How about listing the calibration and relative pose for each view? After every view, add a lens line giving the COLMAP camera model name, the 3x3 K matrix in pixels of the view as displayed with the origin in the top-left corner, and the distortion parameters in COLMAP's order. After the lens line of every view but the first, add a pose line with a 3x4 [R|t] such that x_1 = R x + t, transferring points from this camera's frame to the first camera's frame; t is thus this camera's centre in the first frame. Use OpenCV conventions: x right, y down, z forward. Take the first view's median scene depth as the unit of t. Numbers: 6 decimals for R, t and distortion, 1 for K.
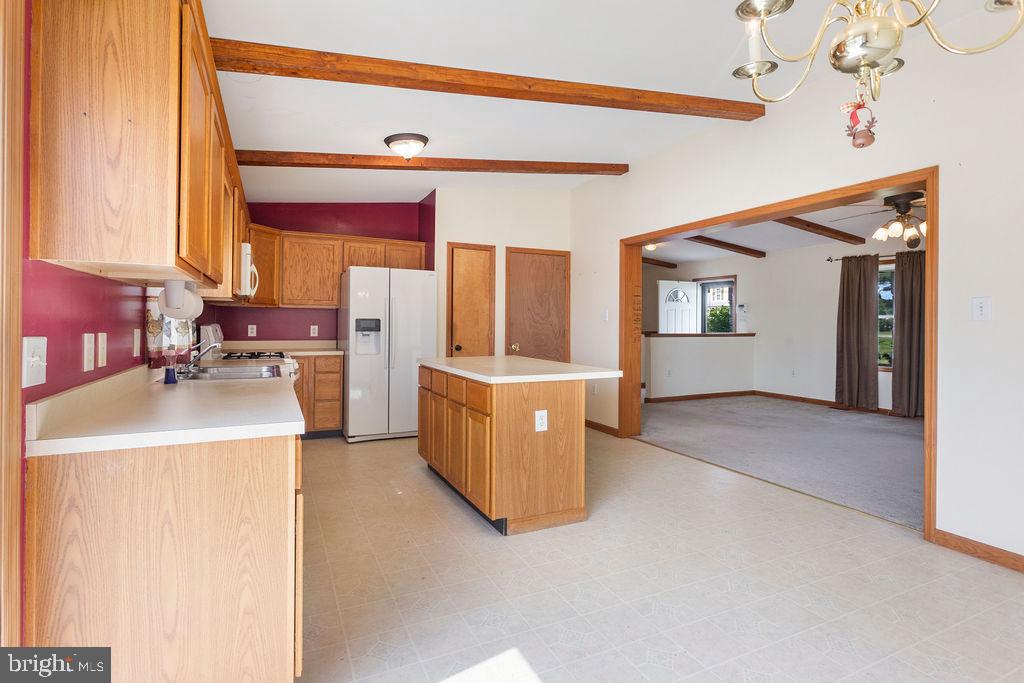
lens RADIAL K [[500.2, 0, 513.9], [0, 500.2, 312.5], [0, 0, 1]] dist [-0.001072, -0.000011]
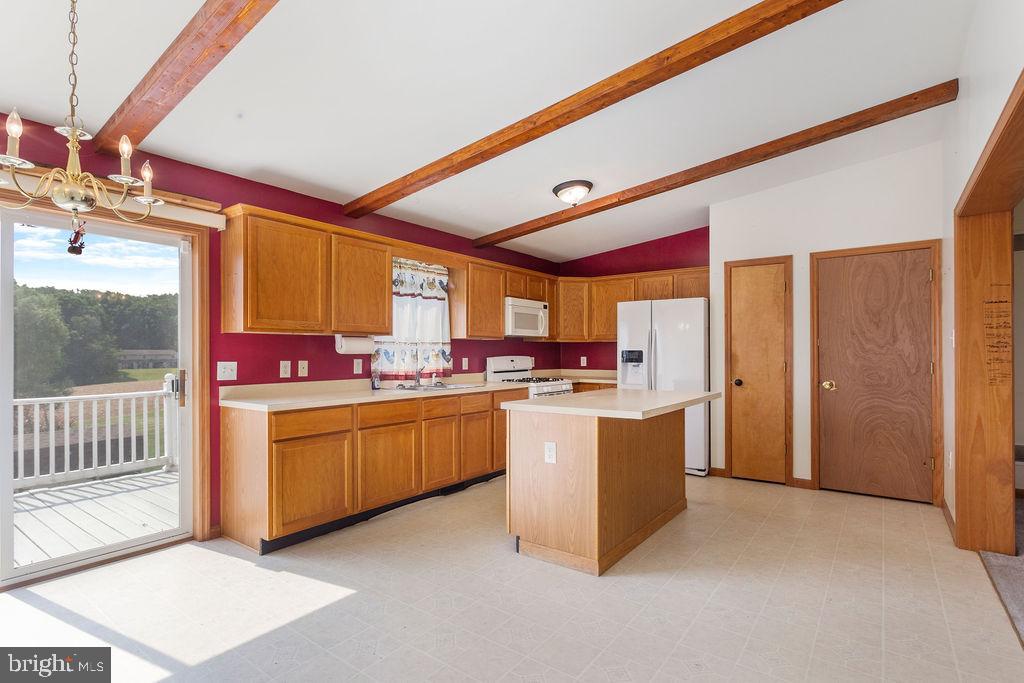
lens RADIAL K [[505.2, 0, 512.0], [0, 505.2, 341.5], [0, 0, 1]] dist [-0.001386, -0.000082]
pose [[0.461769, -0.029921, -0.886496, 0.485037], [0.024289, 0.999483, -0.021083, 0.008972], [0.886668, -0.011797, 0.462256, 0.251640]]
